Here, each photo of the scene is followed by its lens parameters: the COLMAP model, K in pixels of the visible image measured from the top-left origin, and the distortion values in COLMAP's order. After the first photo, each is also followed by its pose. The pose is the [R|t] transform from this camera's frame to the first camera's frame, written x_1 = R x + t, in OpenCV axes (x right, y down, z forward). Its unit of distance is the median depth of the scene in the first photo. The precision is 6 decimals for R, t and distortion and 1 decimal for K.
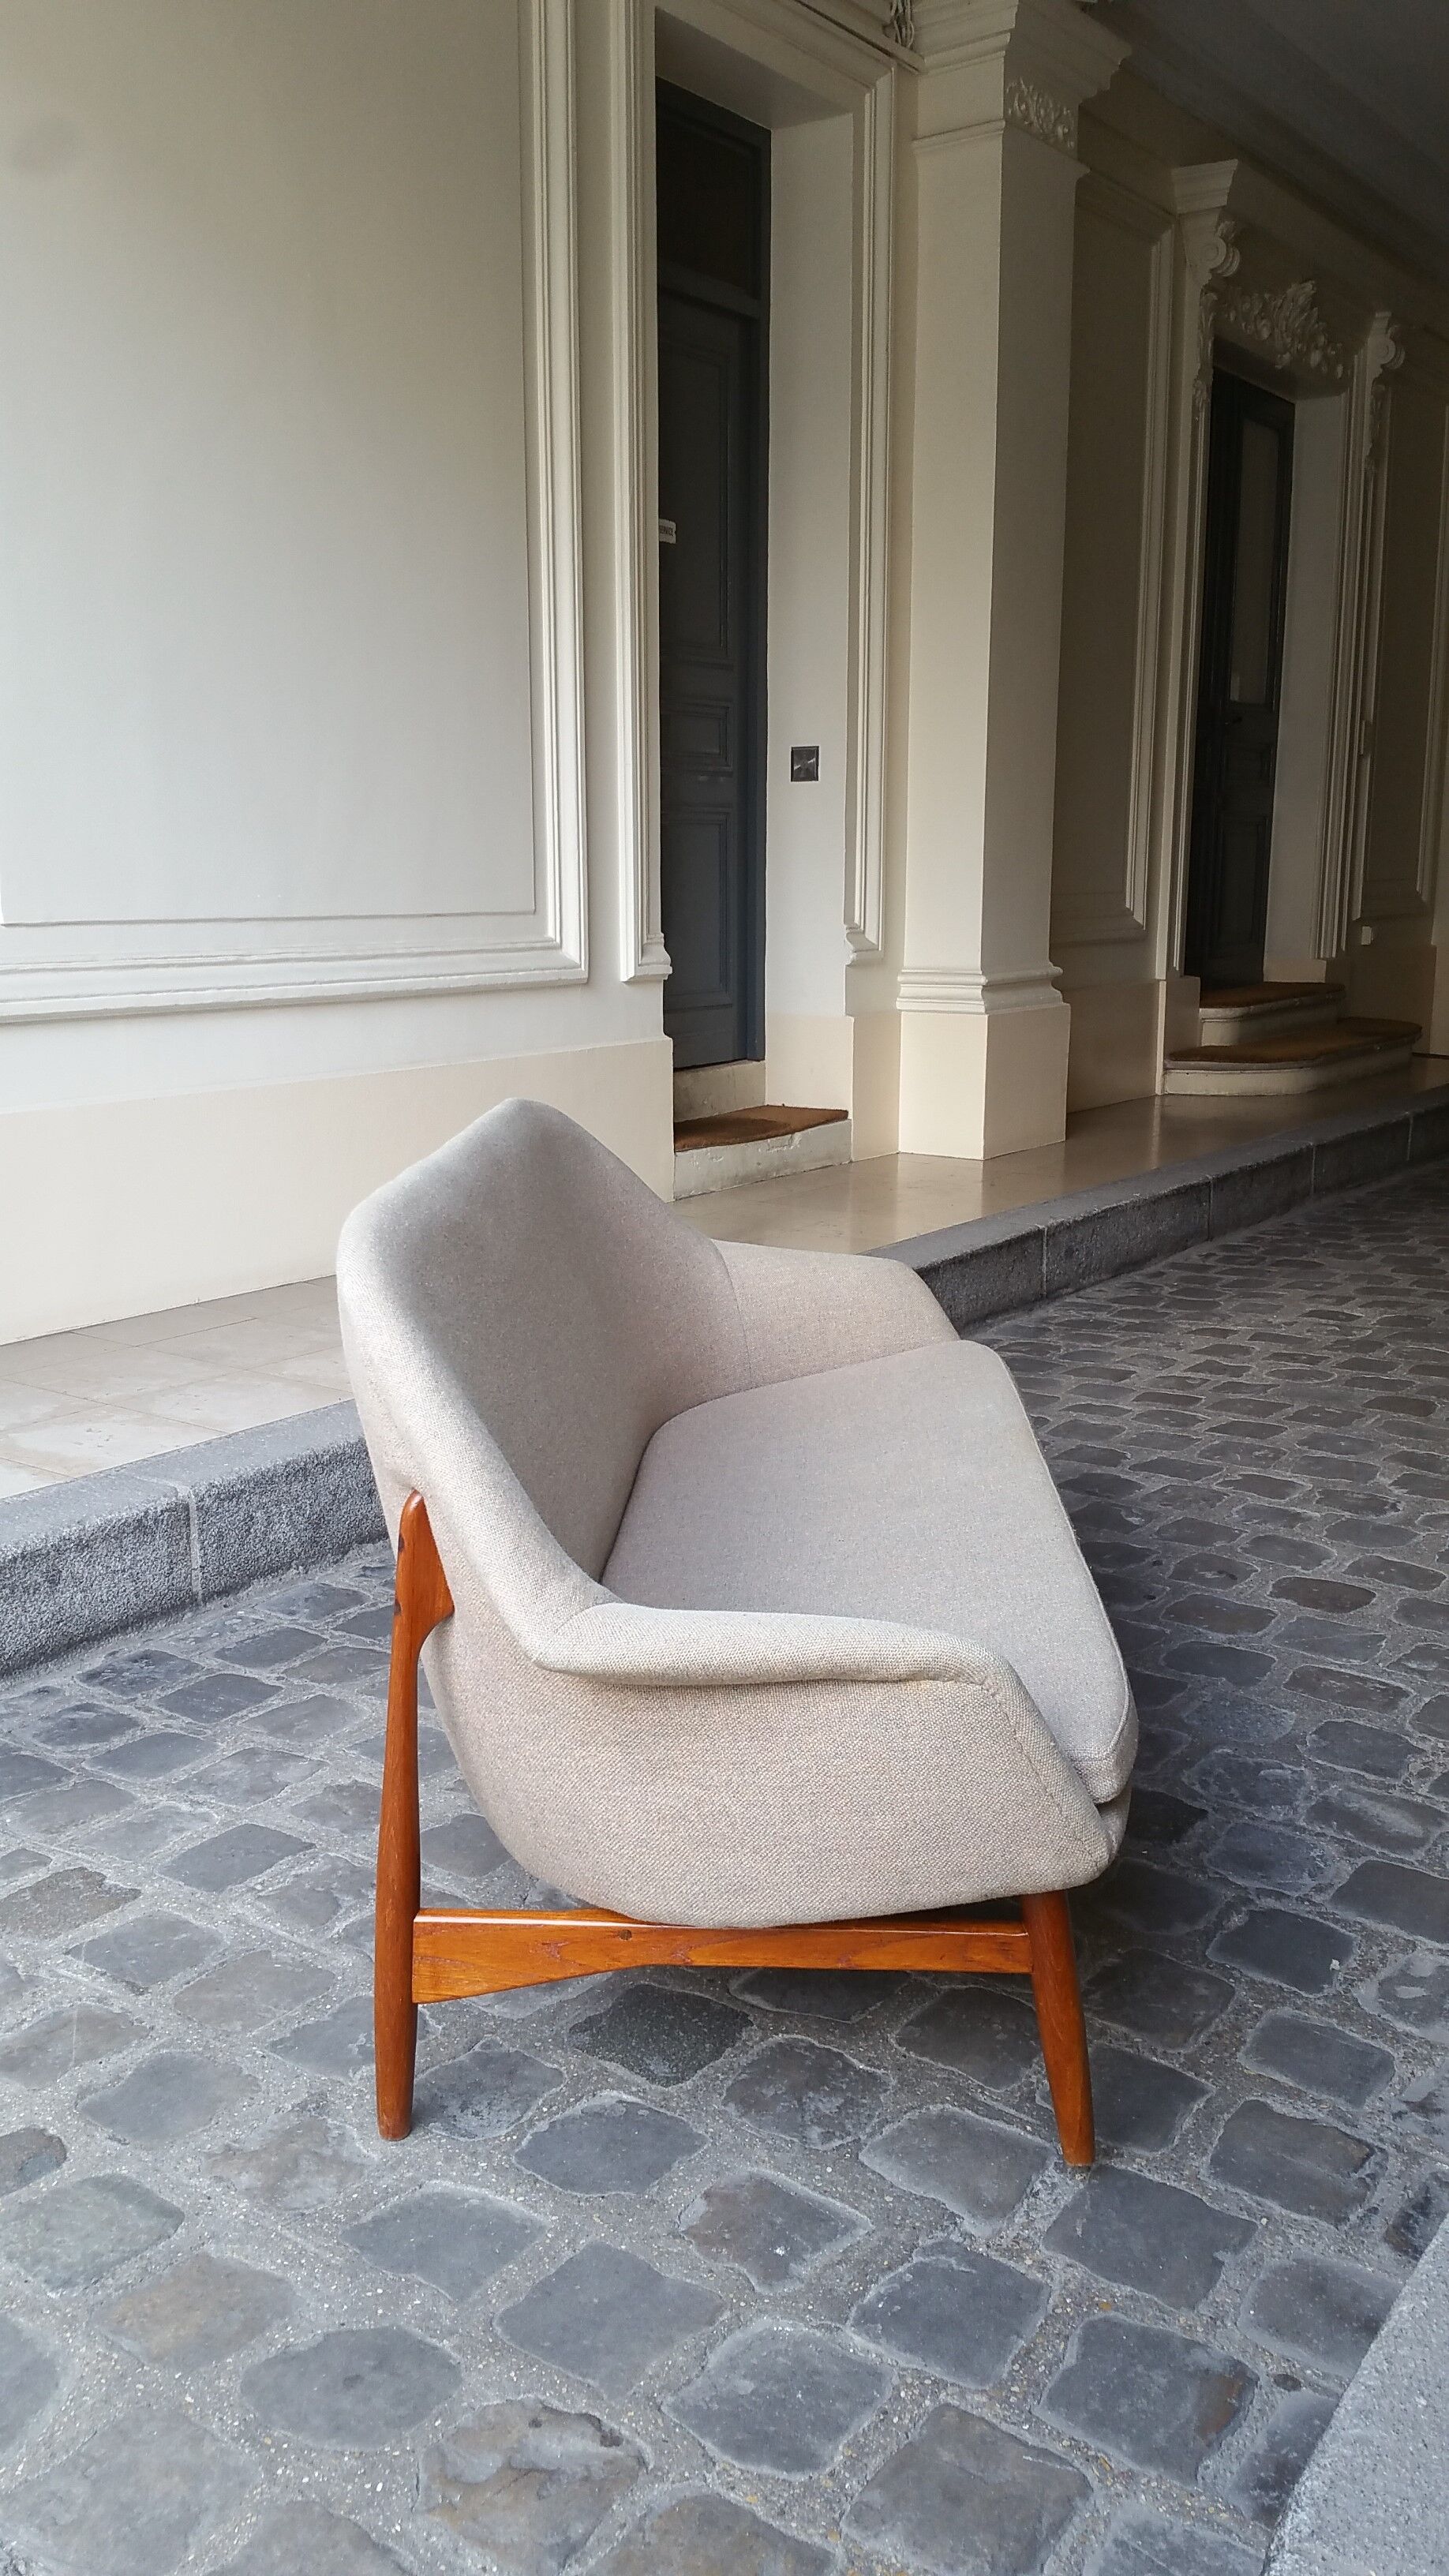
lens RADIAL K [[2082.3, 0, 708.6], [0, 2082.3, 1264.0], [0, 0, 1]] dist [0.177488, -0.387760]
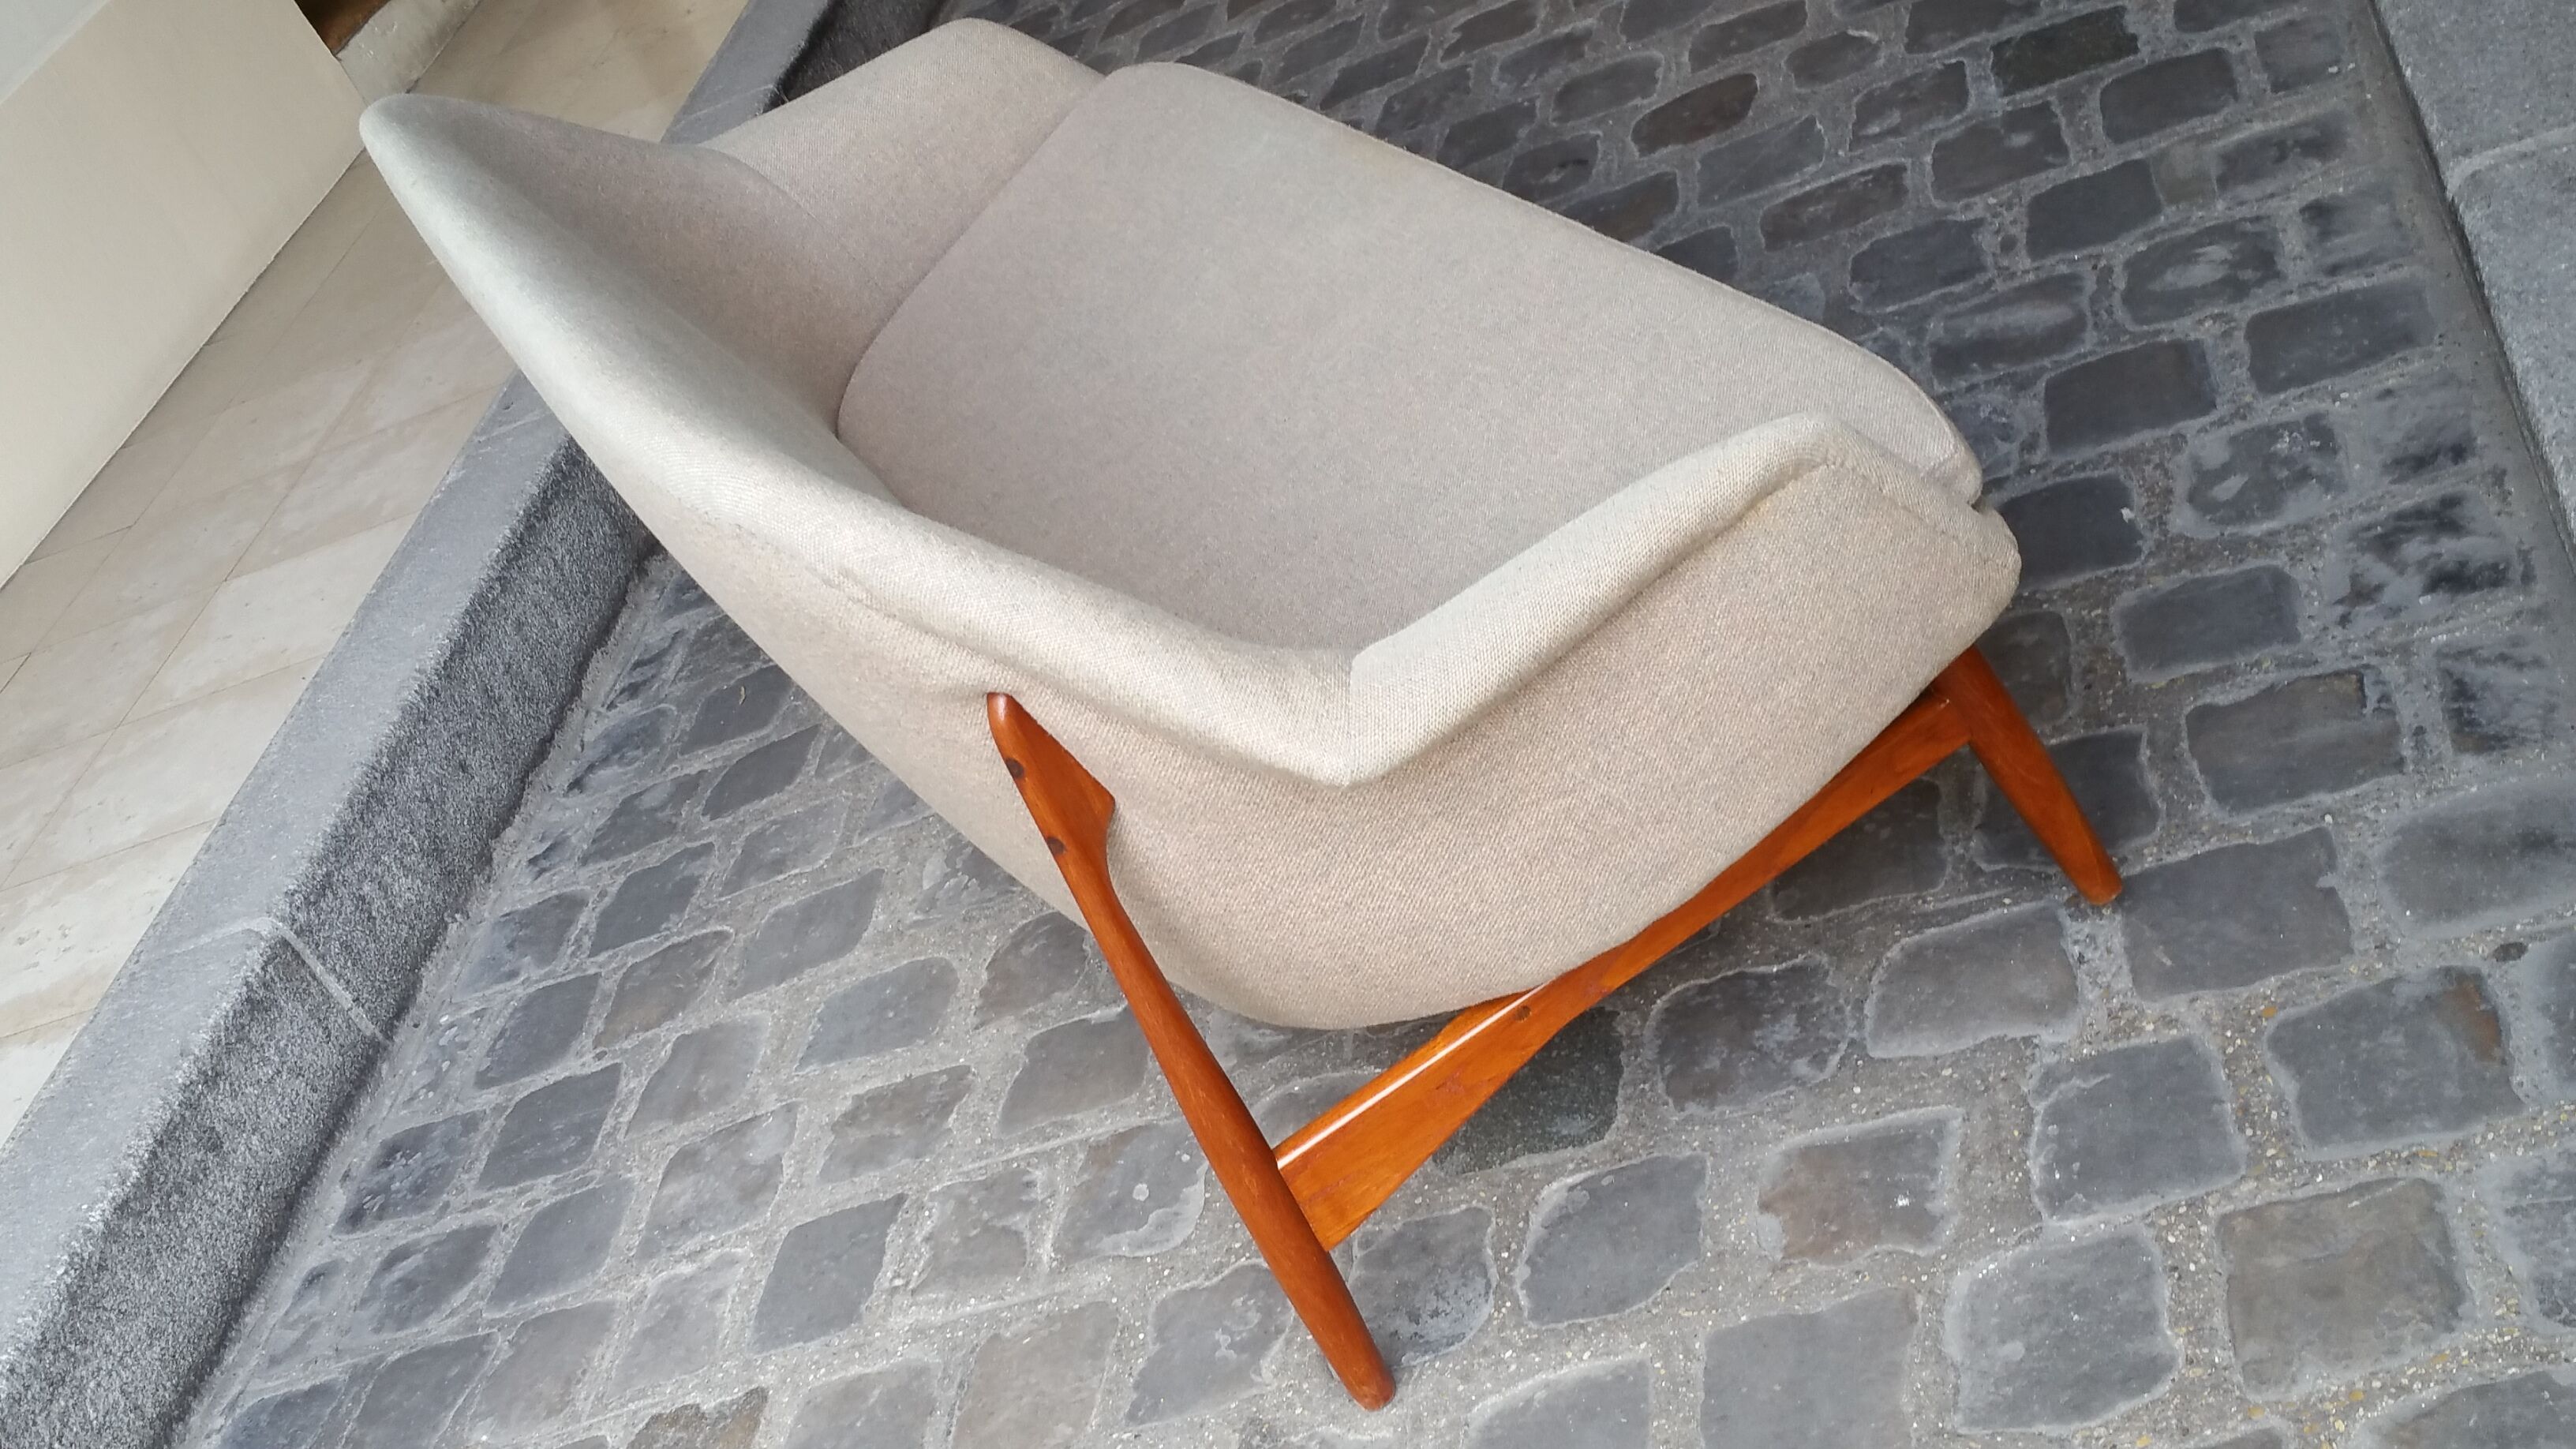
lens RADIAL K [[3099.6, 0, 1273.1], [0, 3099.6, 789.8], [0, 0, 1]] dist [0.168507, -0.340047]
pose [[0.798715, -0.576751, 0.171500, -0.201260], [0.505280, 0.797657, 0.329294, -0.120184], [-0.326719, -0.176357, 0.928522, 0.019714]]
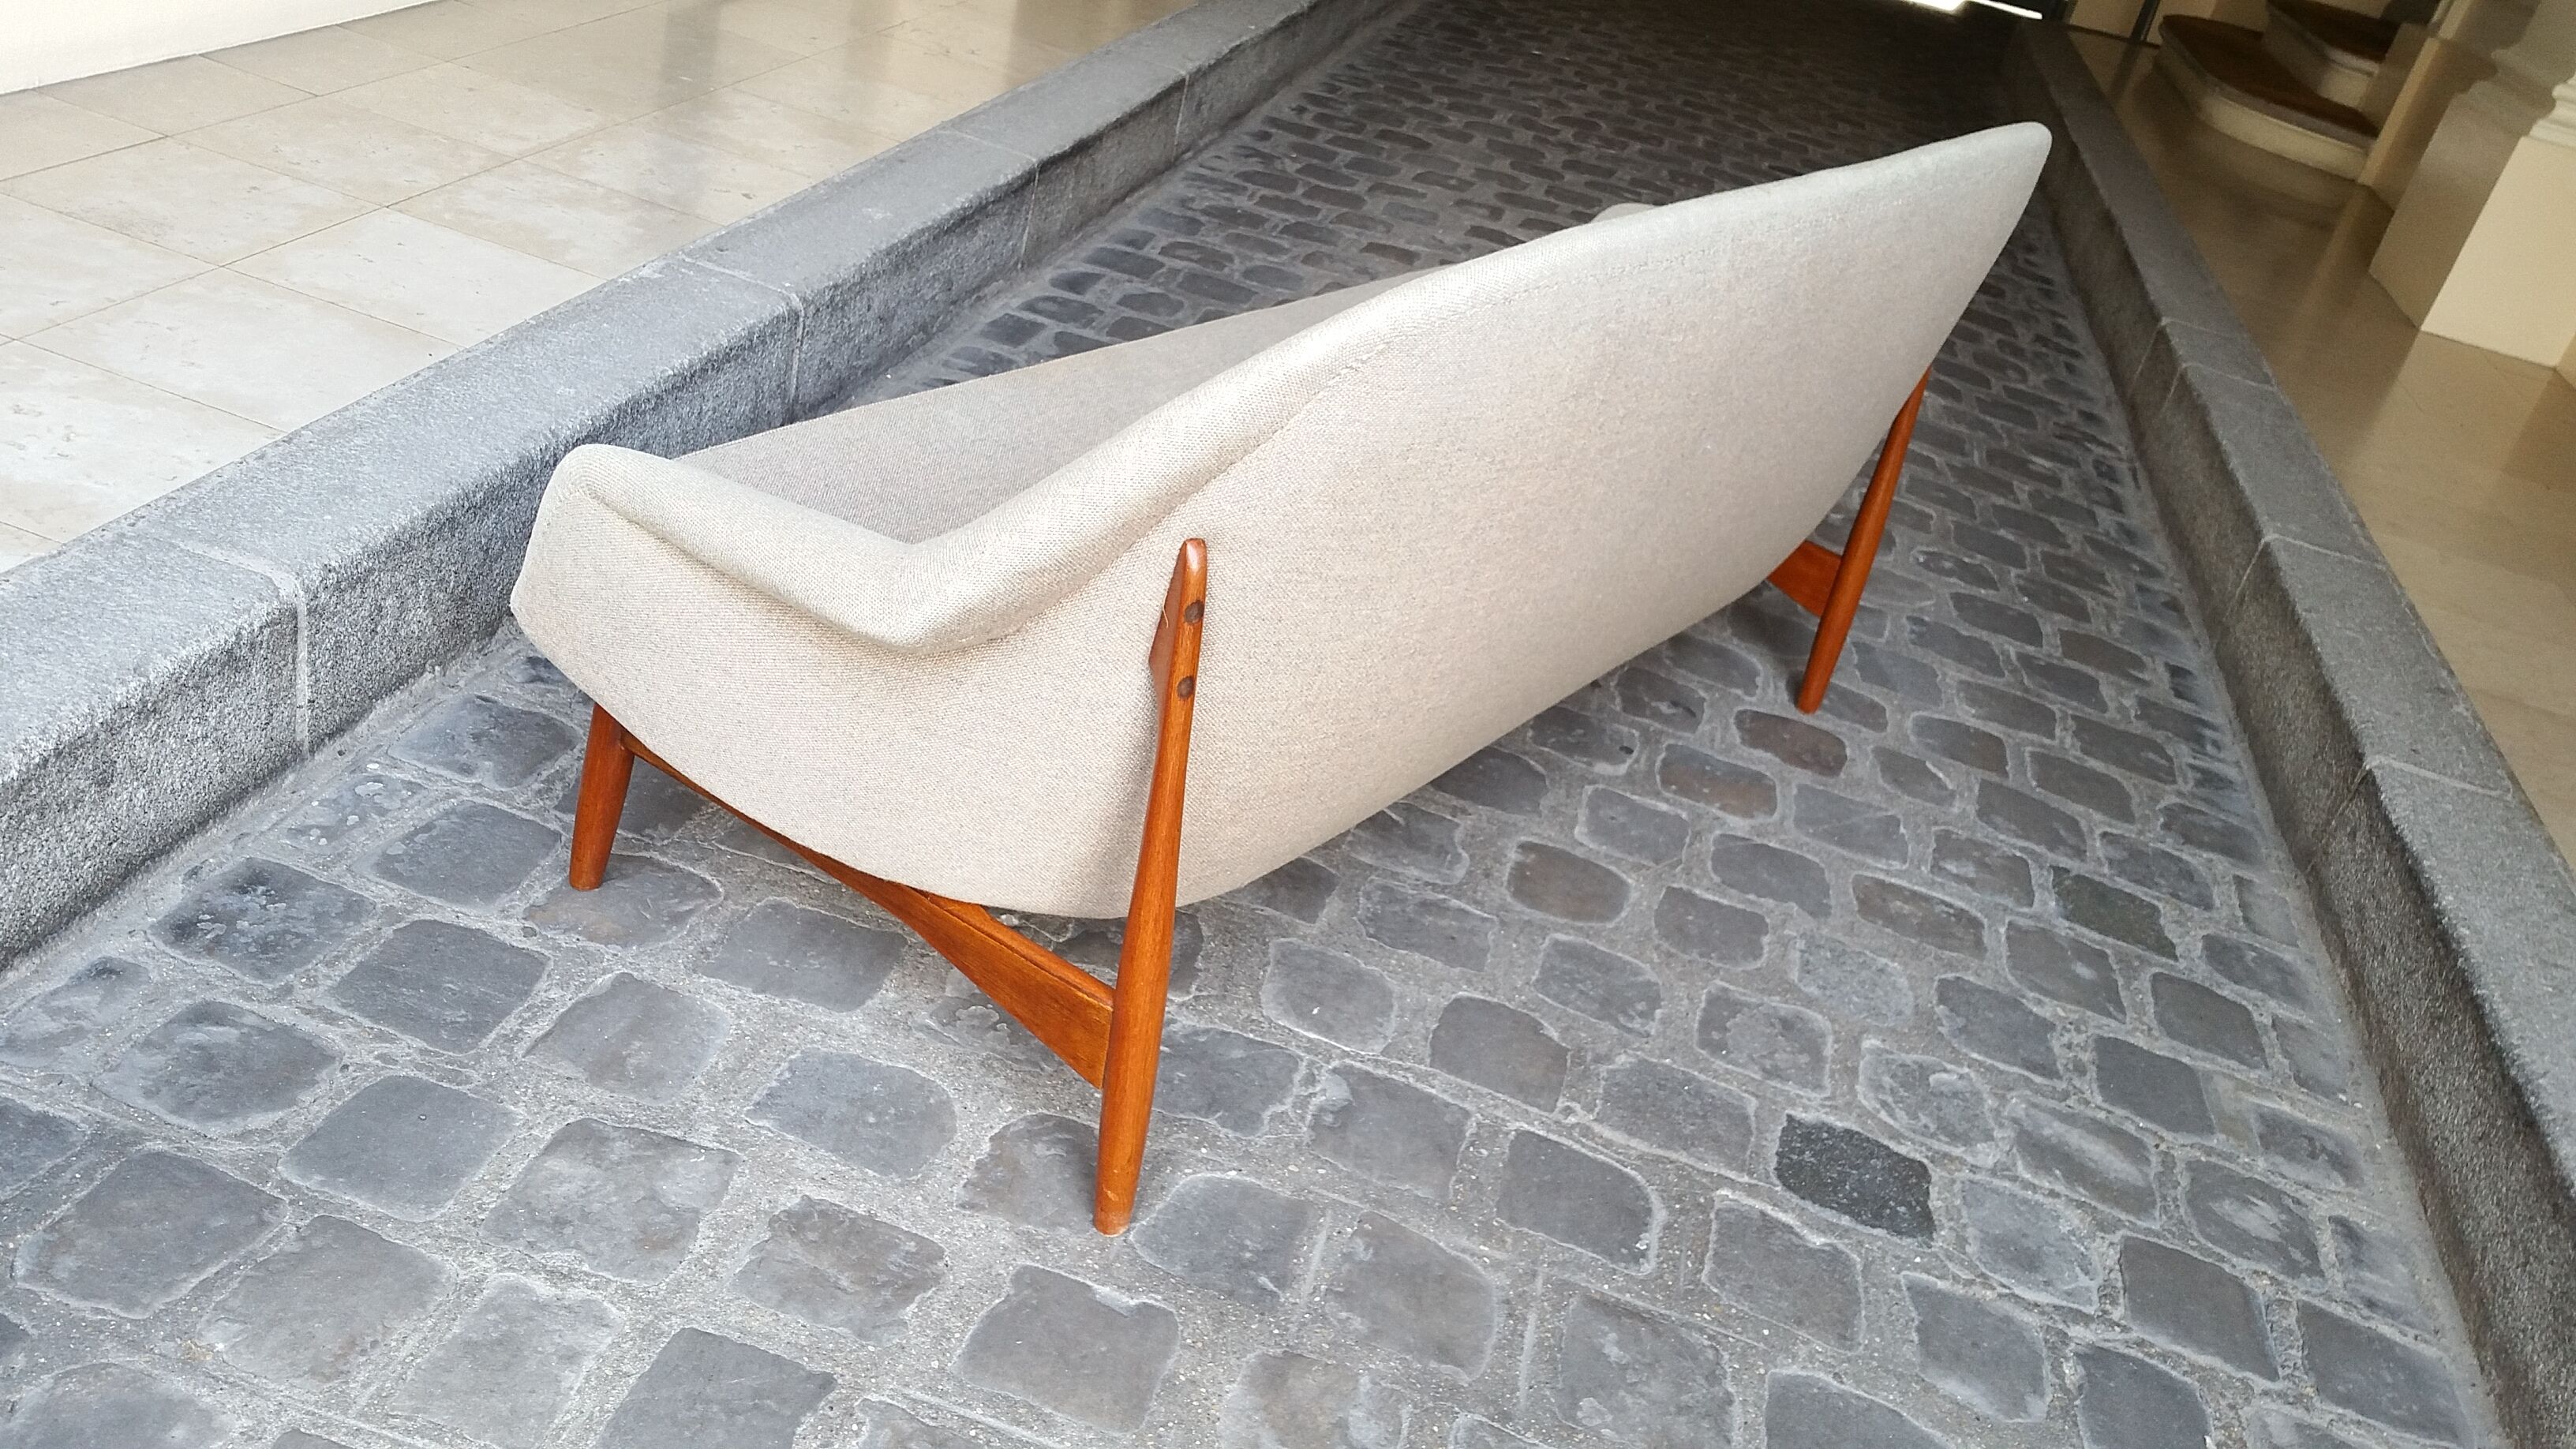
lens RADIAL K [[2098.9, 0, 1279.2], [0, 2098.9, 723.4], [0, 0, 1]] dist [0.181715, -0.428067]
pose [[0.904349, 0.005553, 0.426758, -0.354763], [-0.156738, 0.934367, 0.319986, -0.122180], [-0.396972, -0.356268, 0.845864, 0.534137]]
